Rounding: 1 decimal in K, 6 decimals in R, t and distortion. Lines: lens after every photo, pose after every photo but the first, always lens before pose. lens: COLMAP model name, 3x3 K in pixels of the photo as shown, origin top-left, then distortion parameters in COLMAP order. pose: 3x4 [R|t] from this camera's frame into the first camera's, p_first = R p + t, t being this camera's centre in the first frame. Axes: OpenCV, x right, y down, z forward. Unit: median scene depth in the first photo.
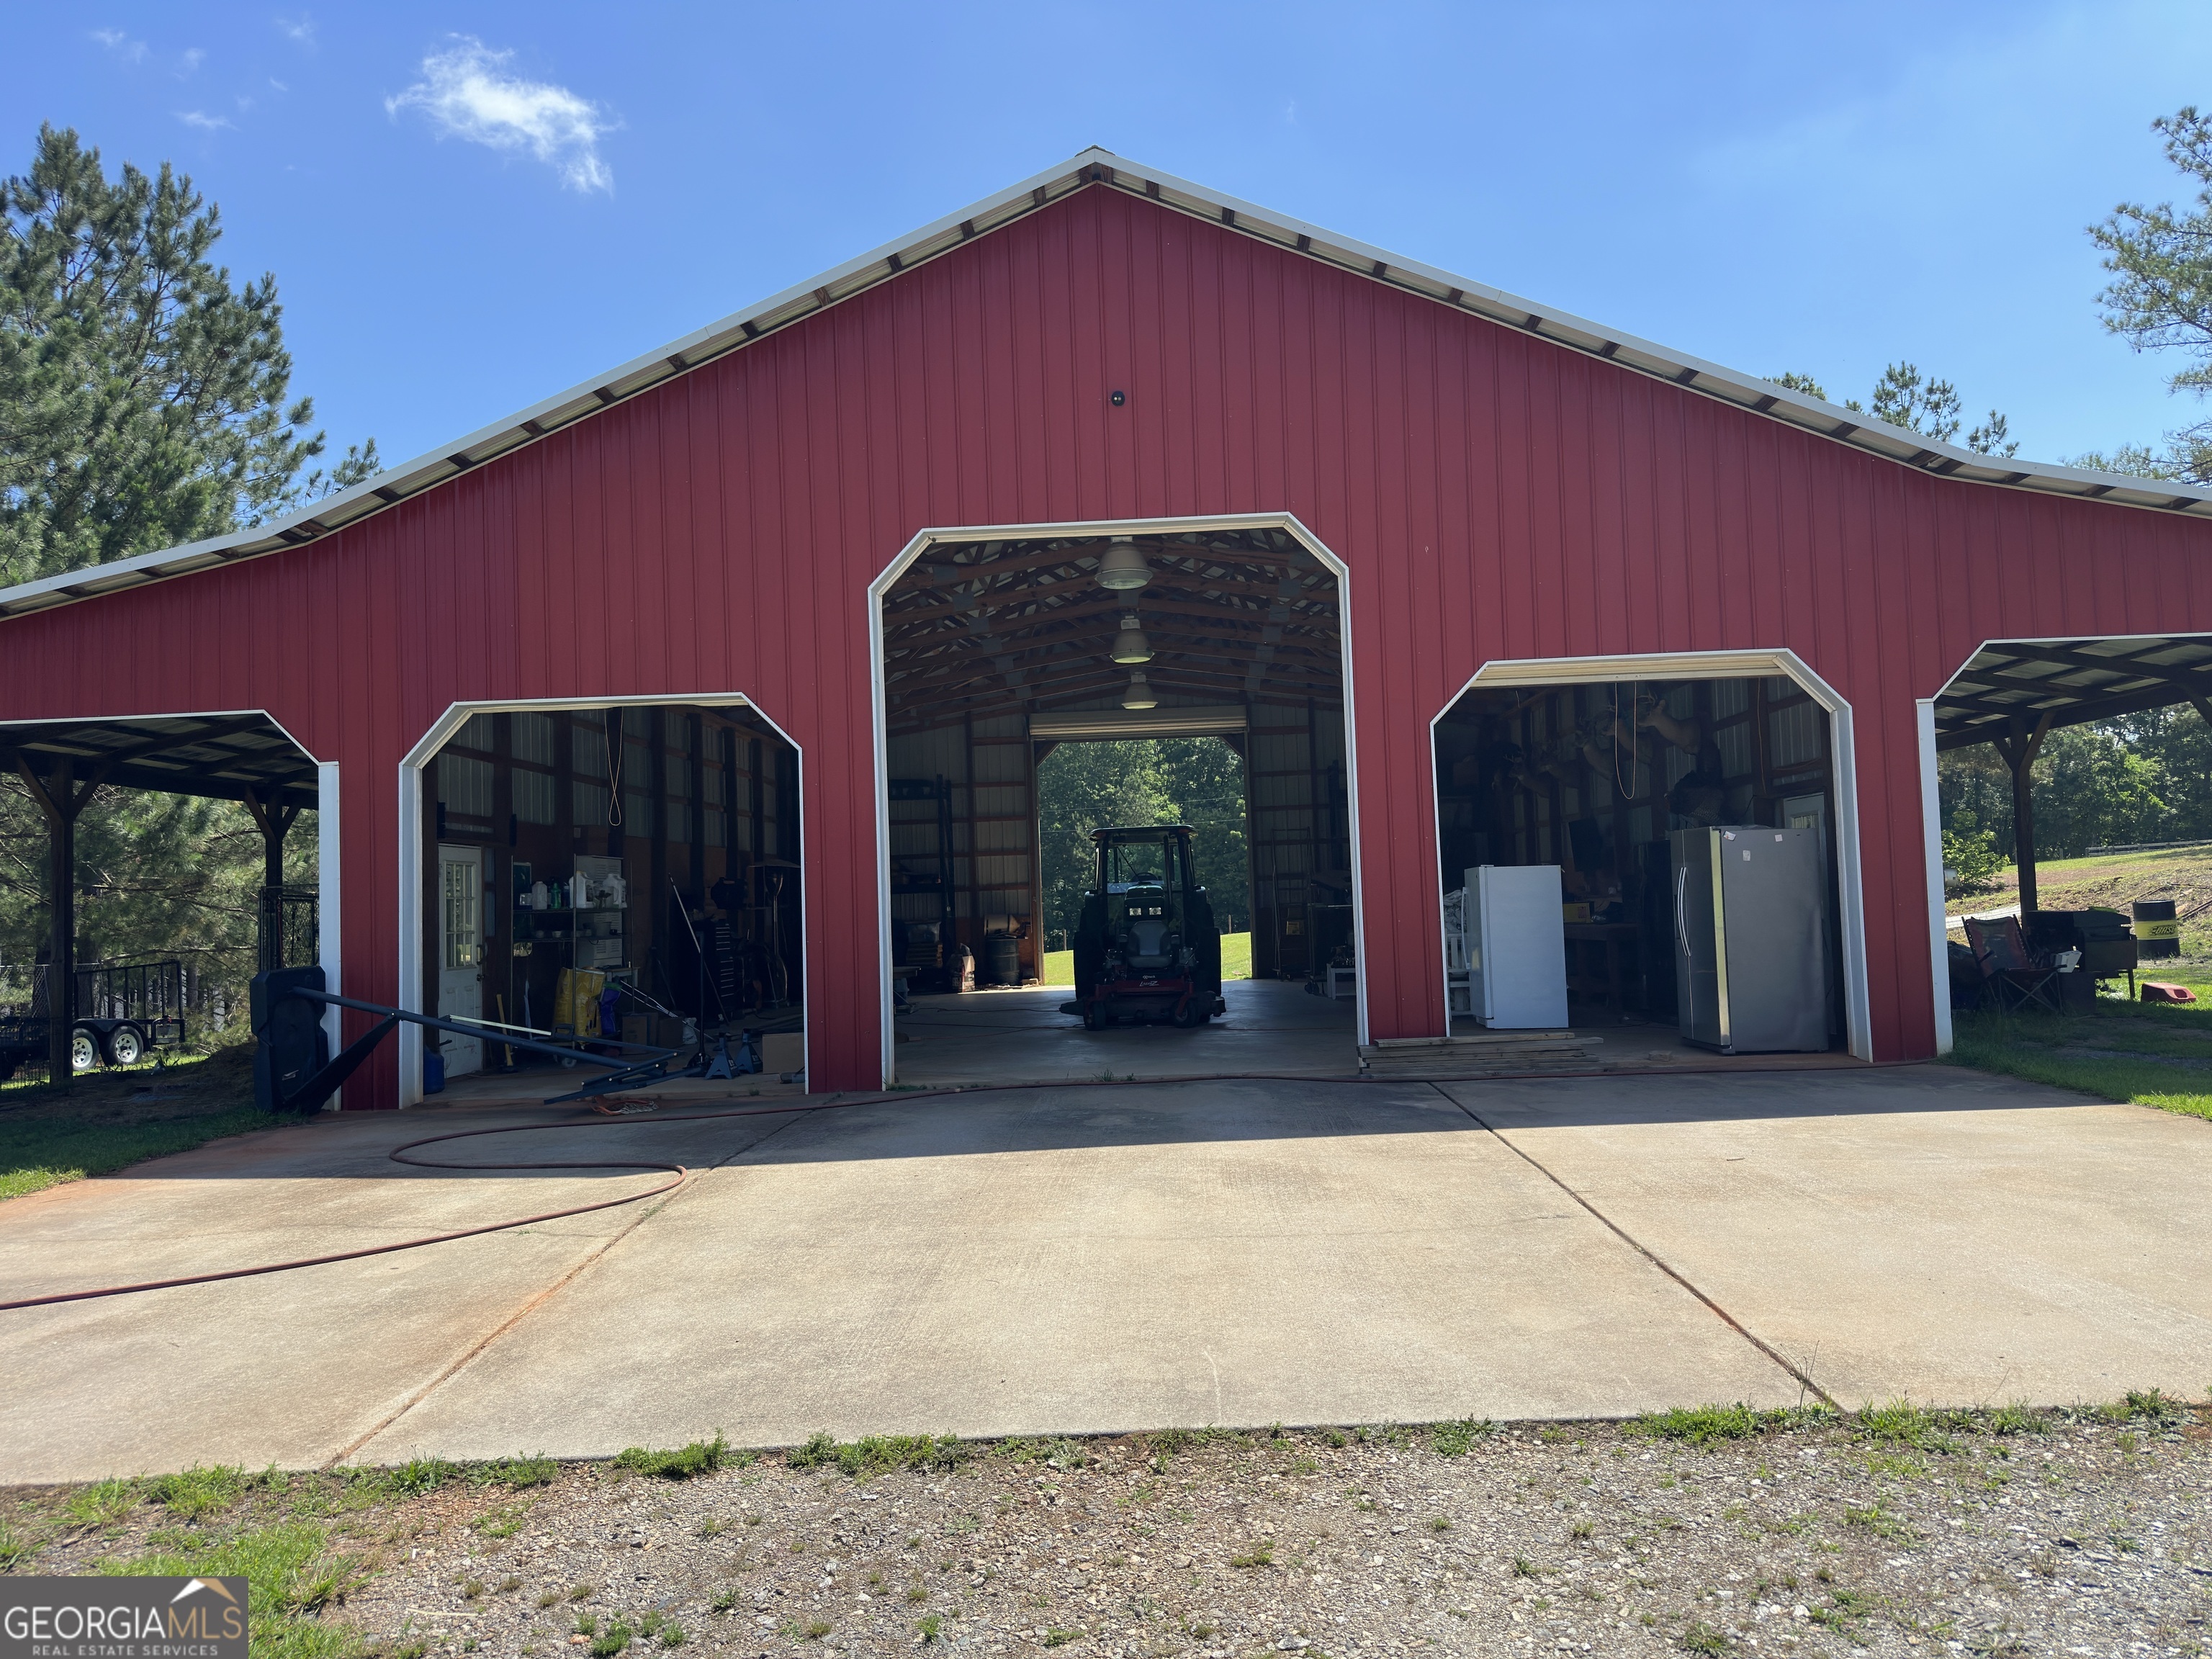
lens RADIAL K [[1514.0, 0, 1106.0], [0, 1514.0, 829.5], [0, 0, 1]] dist [0.003689, -0.001785]
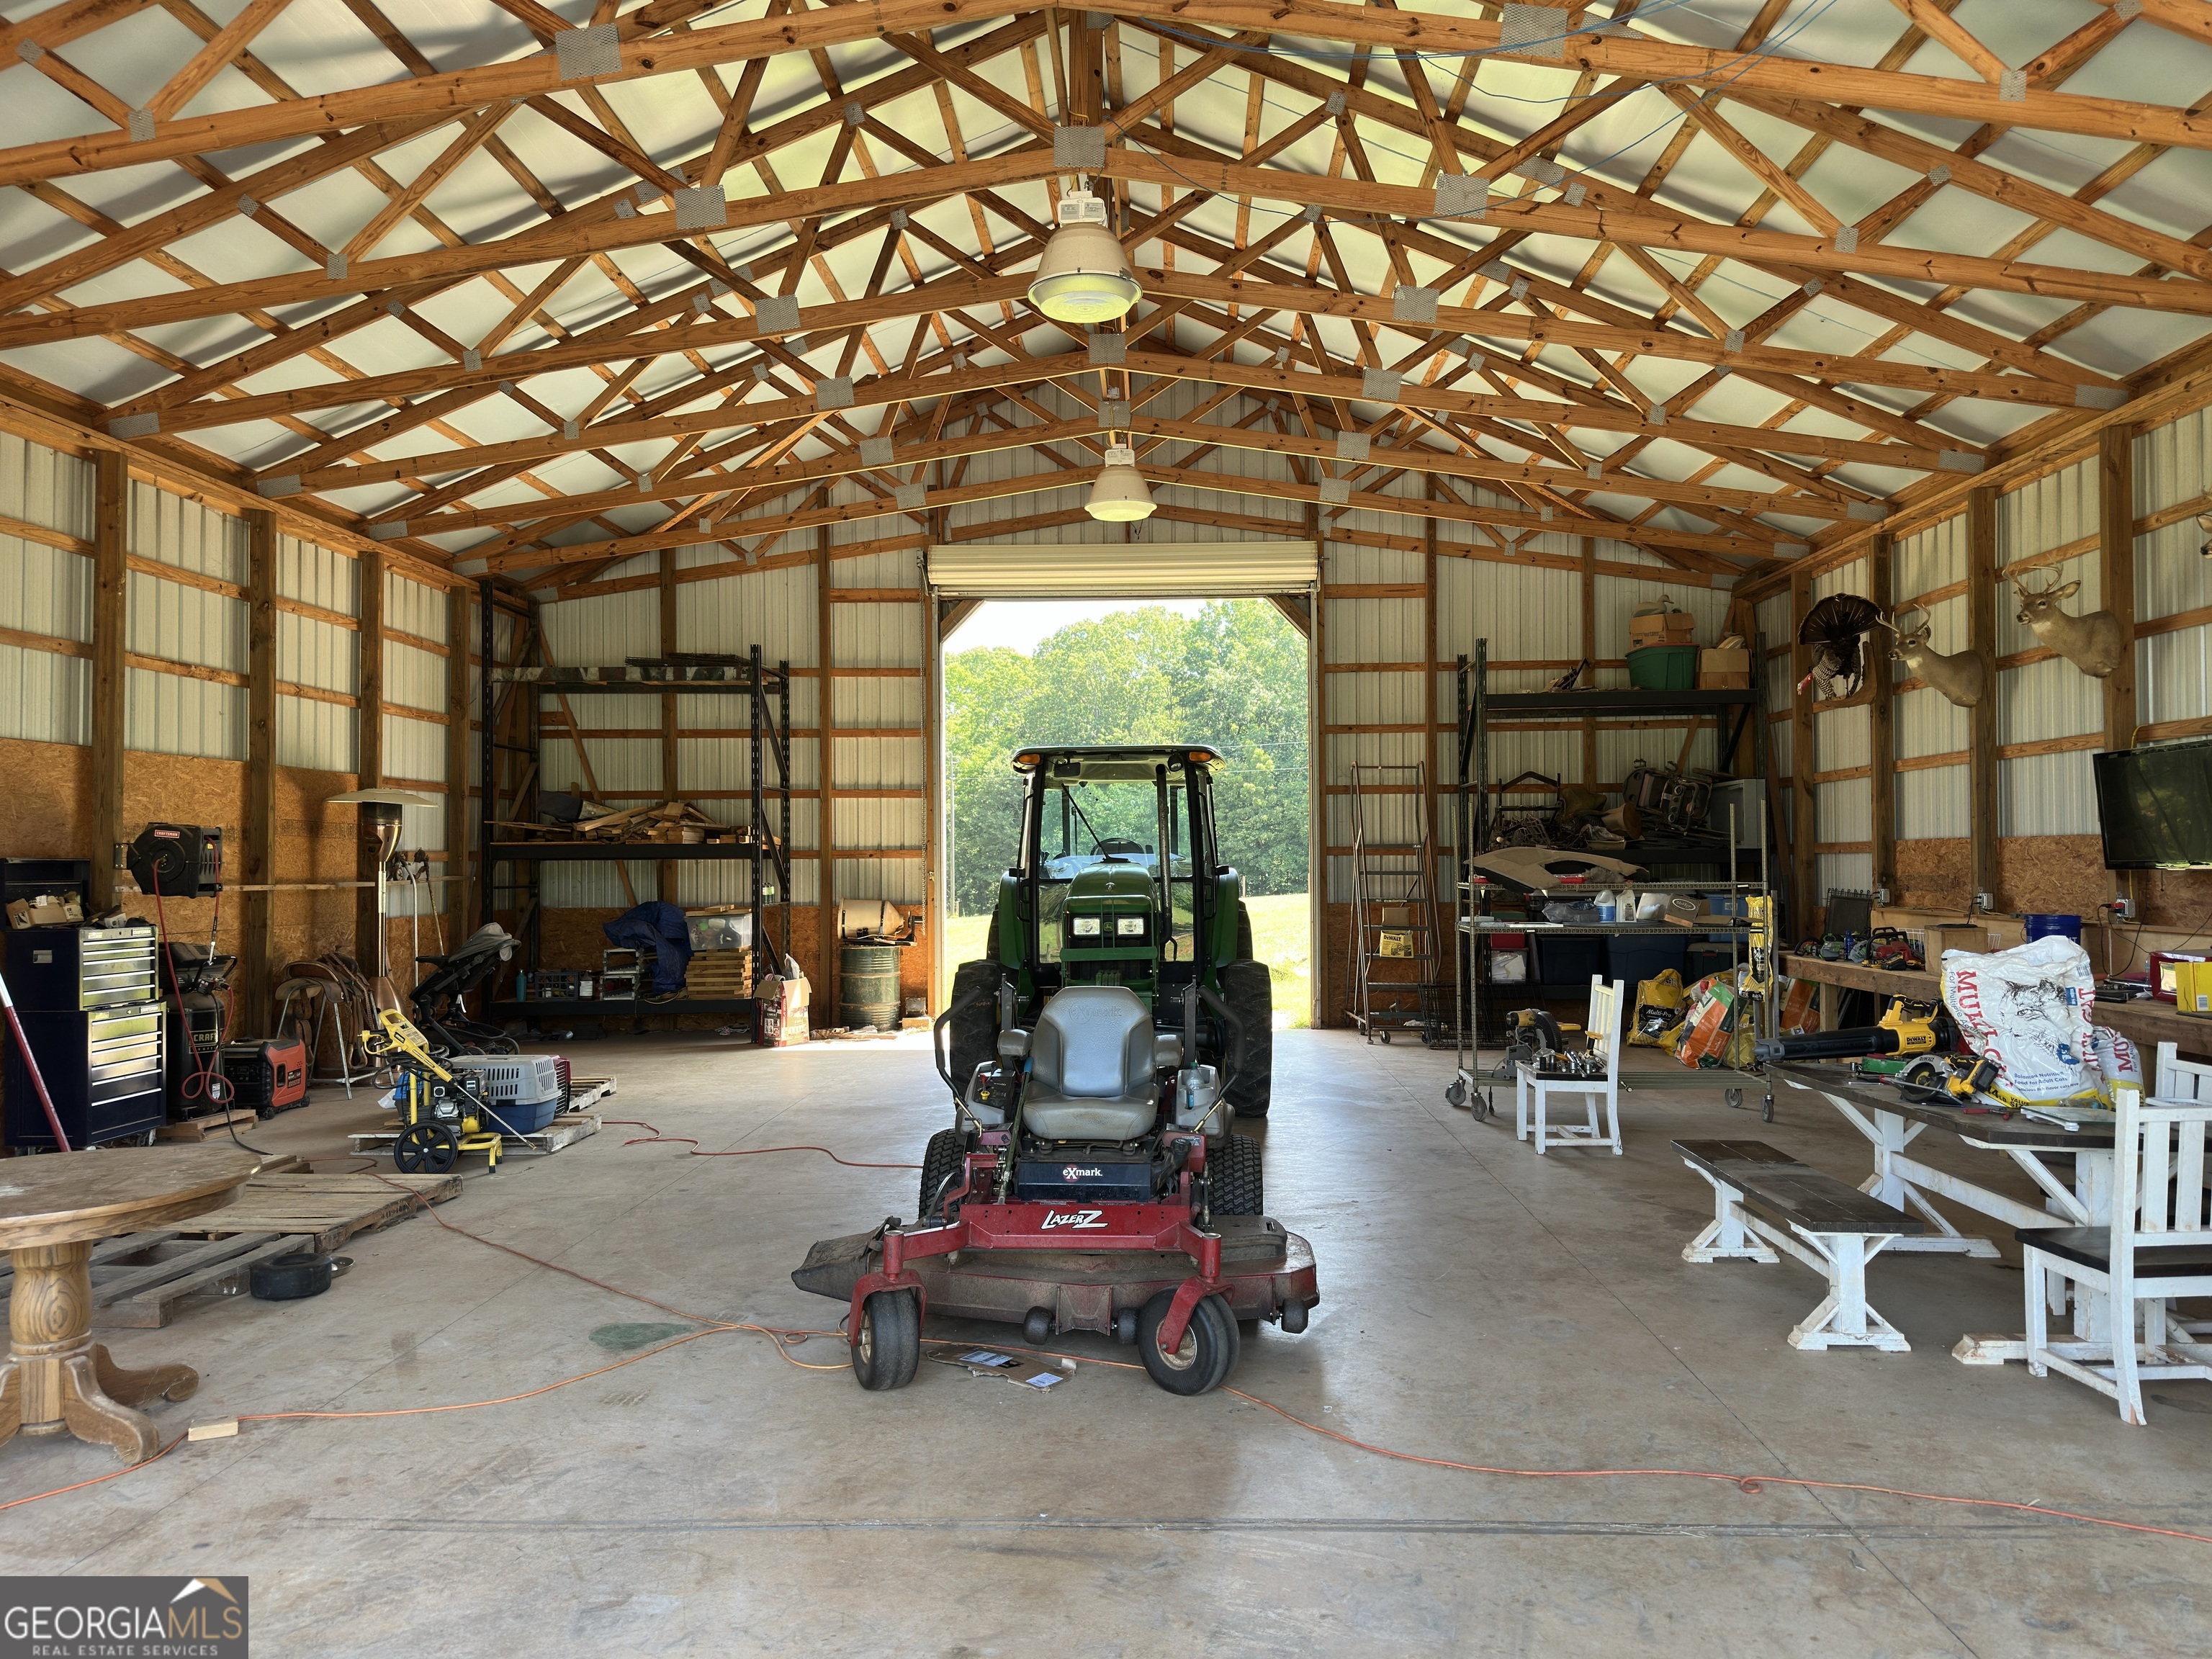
lens RADIAL K [[1514.0, 0, 1106.0], [0, 1514.0, 829.5], [0, 0, 1]] dist [0.003689, -0.001785]
pose [[0.999530, 0.029799, -0.007132, 0.021597], [-0.029555, 0.999043, 0.032229, 0.008221], [0.008086, -0.032003, 0.999455, 0.431900]]
